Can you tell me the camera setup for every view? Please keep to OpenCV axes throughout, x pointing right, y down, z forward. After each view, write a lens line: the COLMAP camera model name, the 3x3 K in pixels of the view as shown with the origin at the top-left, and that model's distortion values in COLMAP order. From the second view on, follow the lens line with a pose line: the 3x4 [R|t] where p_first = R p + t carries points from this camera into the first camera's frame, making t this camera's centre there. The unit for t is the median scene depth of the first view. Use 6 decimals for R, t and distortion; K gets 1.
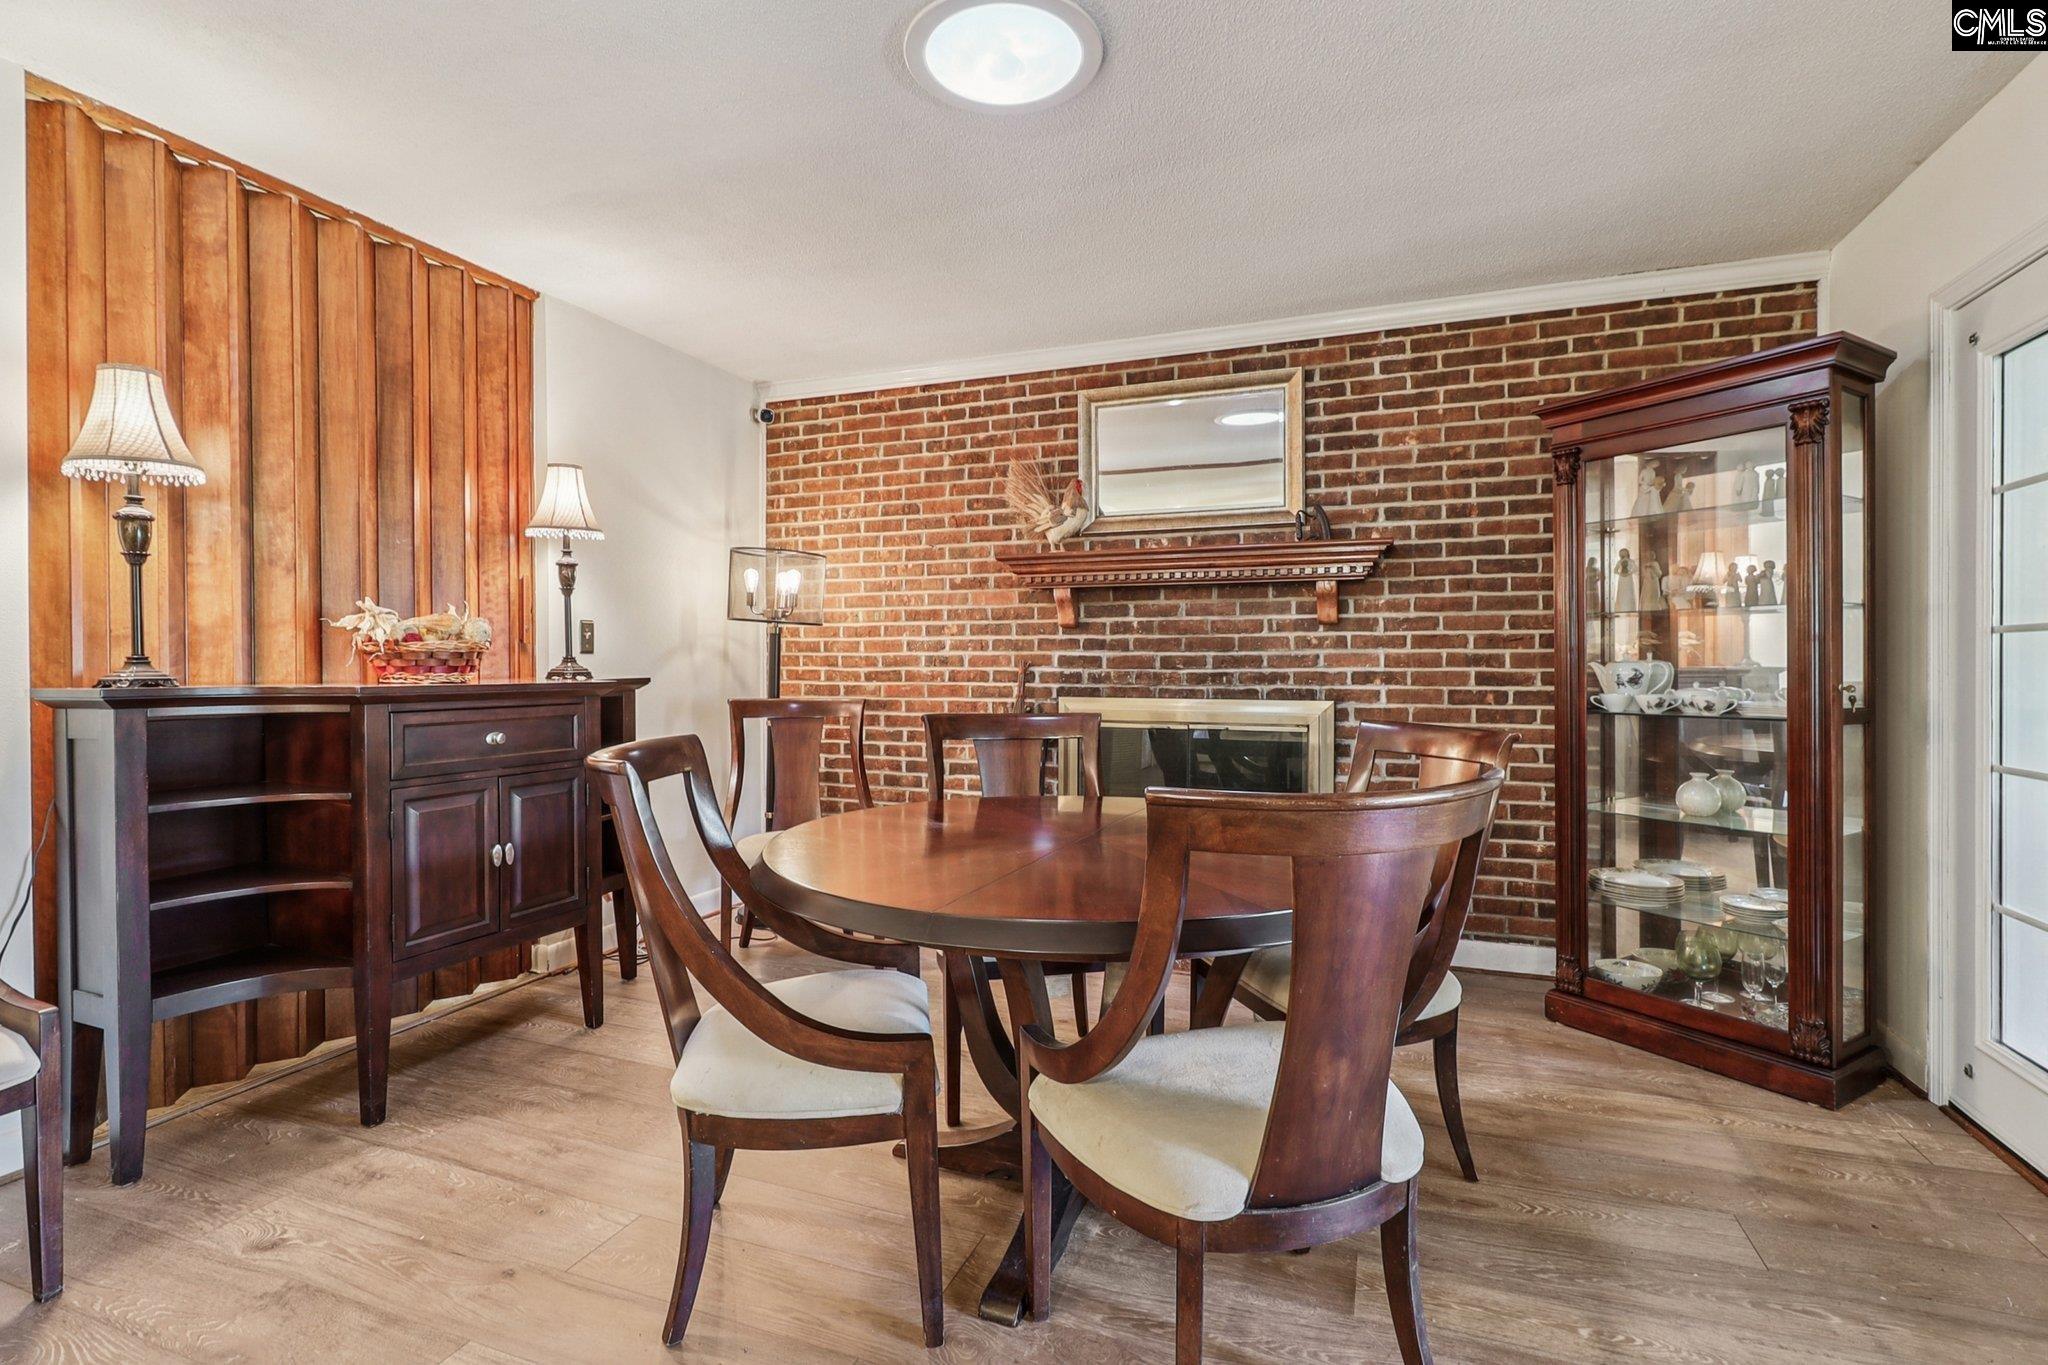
lens RADIAL K [[965.2, 0, 1008.3], [0, 965.2, 674.7], [0, 0, 1]] dist [-0.003805, -0.004481]
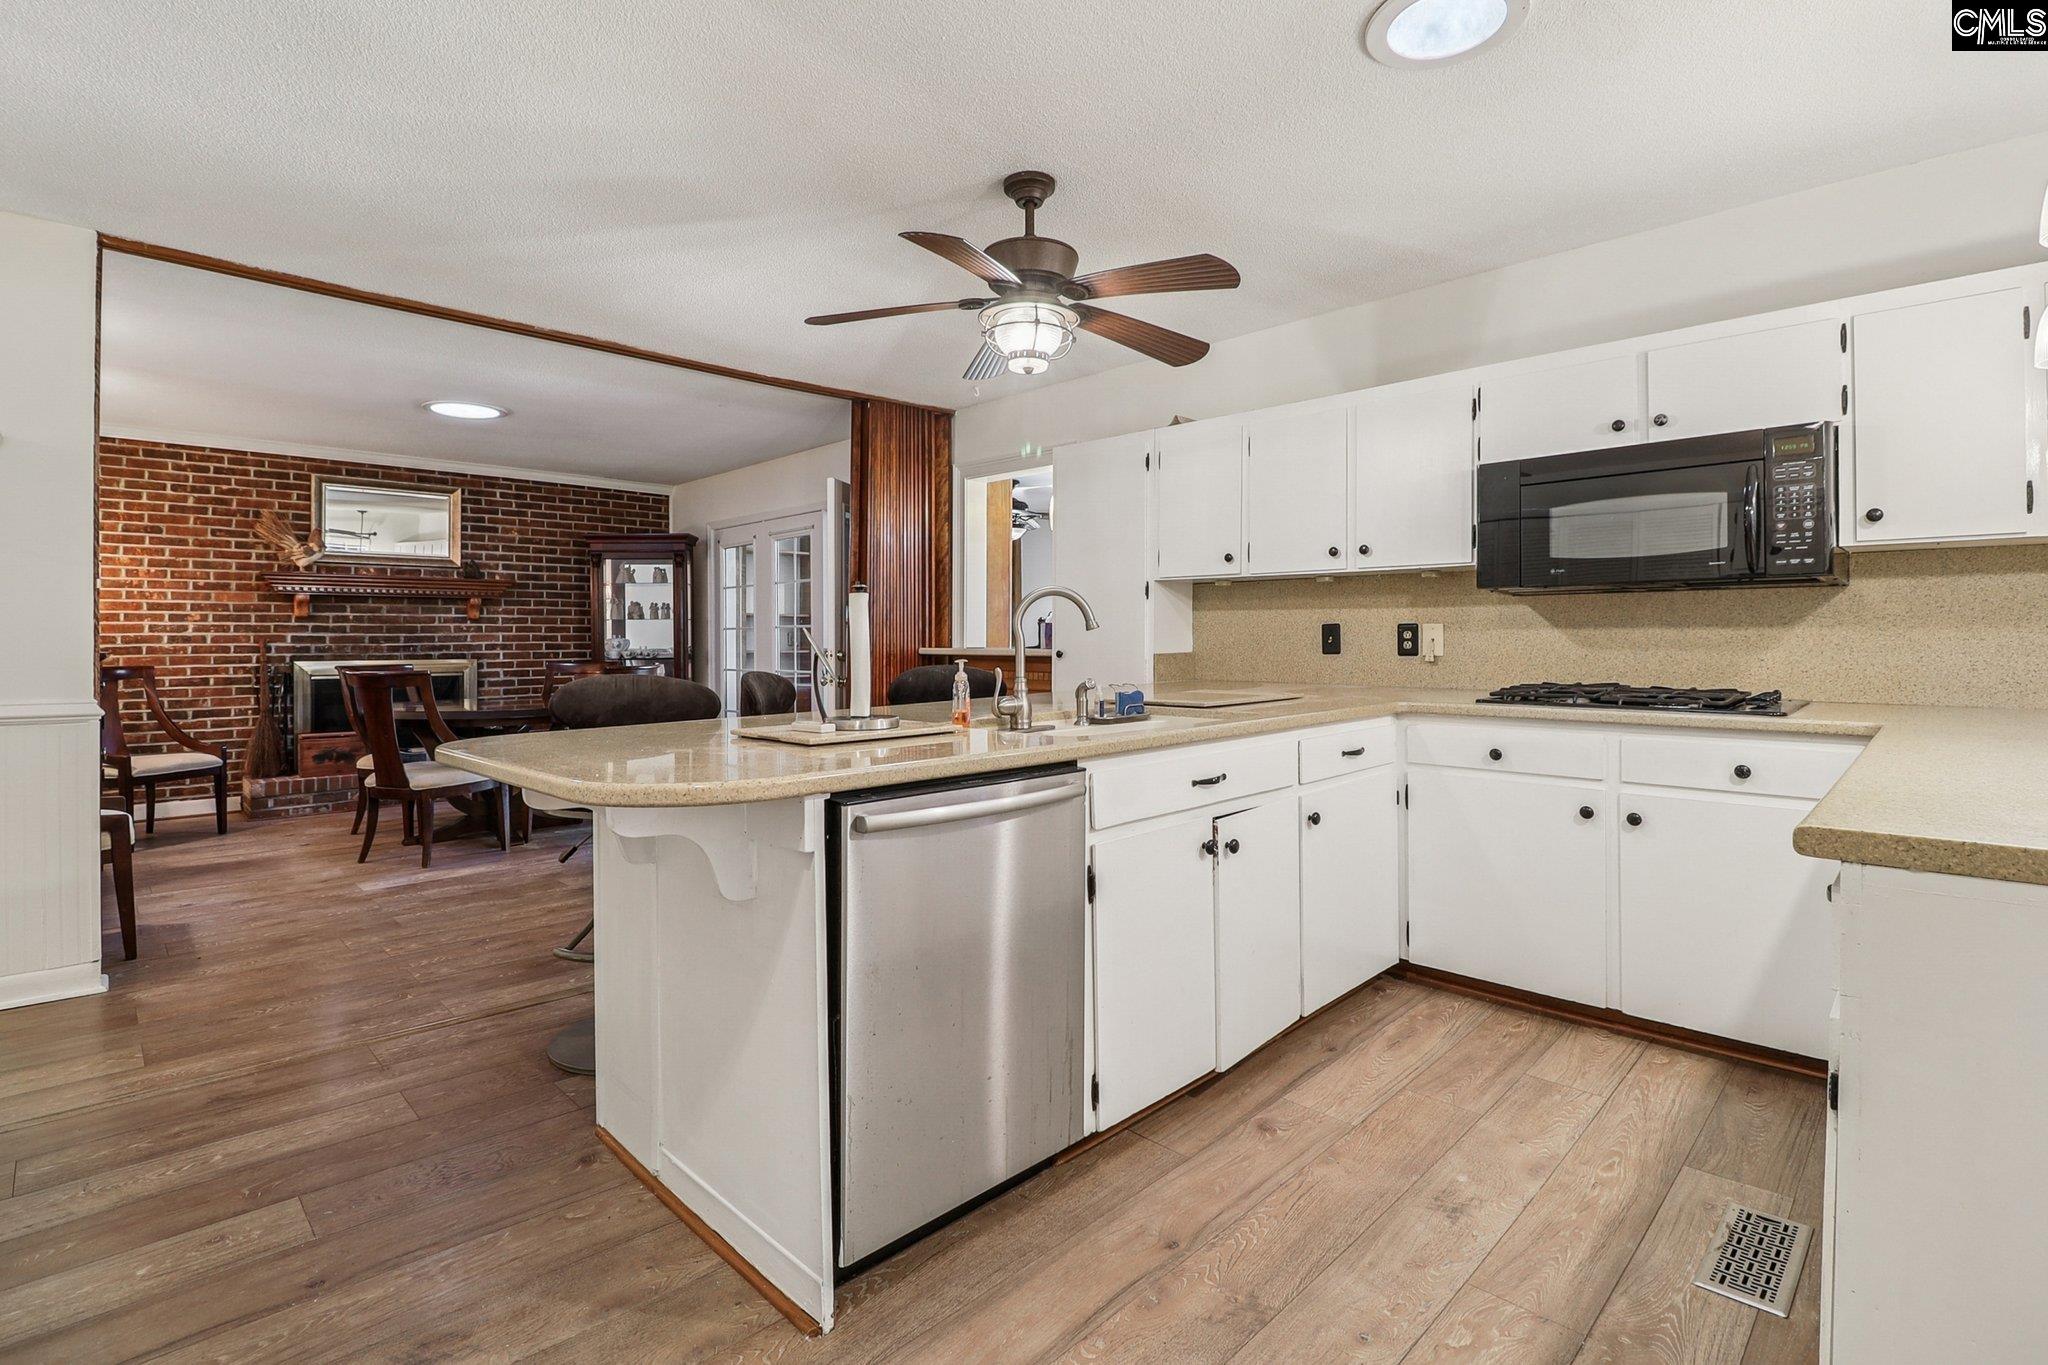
lens RADIAL K [[965.2, 0, 1040.6], [0, 965.2, 630.8], [0, 0, 1]] dist [-0.003805, -0.004481]
pose [[0.389871, 0.005045, 0.920855, -0.992181], [0.015441, 0.999809, -0.012015, 0.010734], [-0.920740, 0.018903, 0.389719, -0.801595]]
